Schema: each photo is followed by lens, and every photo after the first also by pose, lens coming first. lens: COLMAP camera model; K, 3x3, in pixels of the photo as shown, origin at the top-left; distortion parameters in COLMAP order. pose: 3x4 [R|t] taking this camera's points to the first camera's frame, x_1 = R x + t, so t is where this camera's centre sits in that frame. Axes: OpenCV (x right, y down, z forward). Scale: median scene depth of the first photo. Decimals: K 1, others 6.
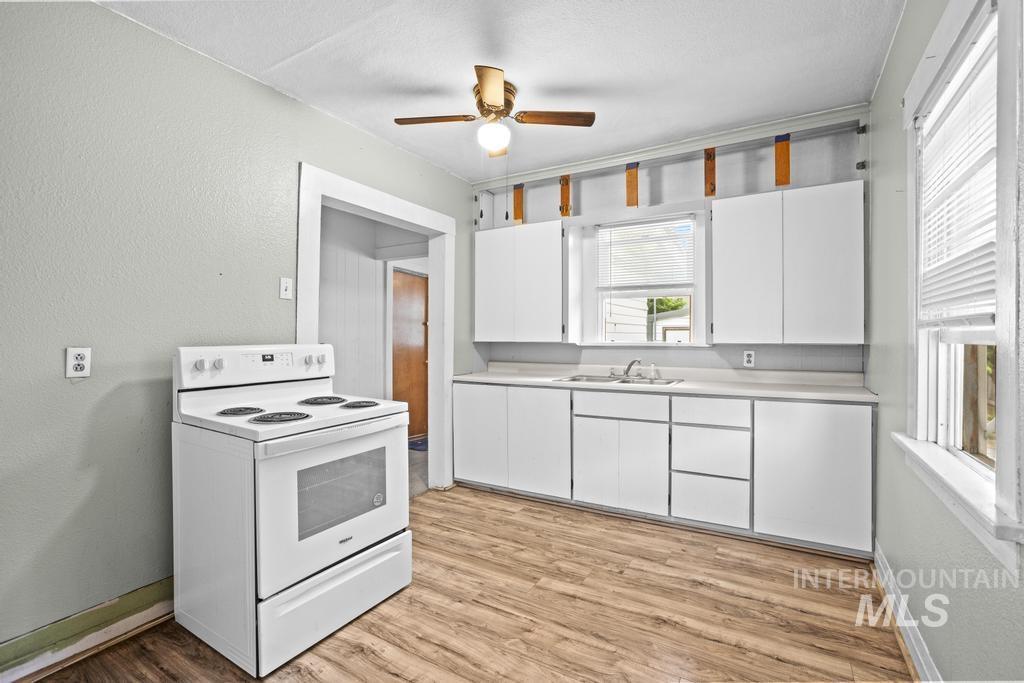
lens RADIAL K [[463.3, 0, 515.3], [0, 463.3, 333.1], [0, 0, 1]] dist [-0.051085, 0.028534]
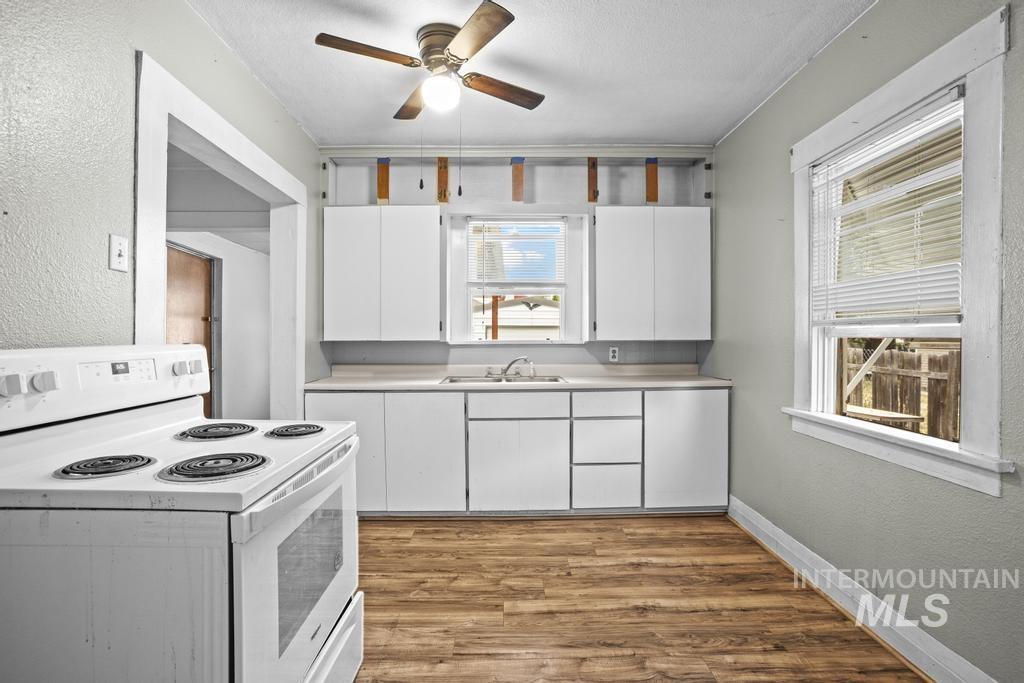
lens RADIAL K [[466.4, 0, 517.4], [0, 466.4, 336.8], [0, 0, 1]] dist [-0.057243, 0.029820]
pose [[0.856008, -0.001948, 0.516959, -0.326418], [-0.002308, 0.999969, 0.007590, 0.006867], [-0.516958, -0.007690, 0.855976, 0.190912]]
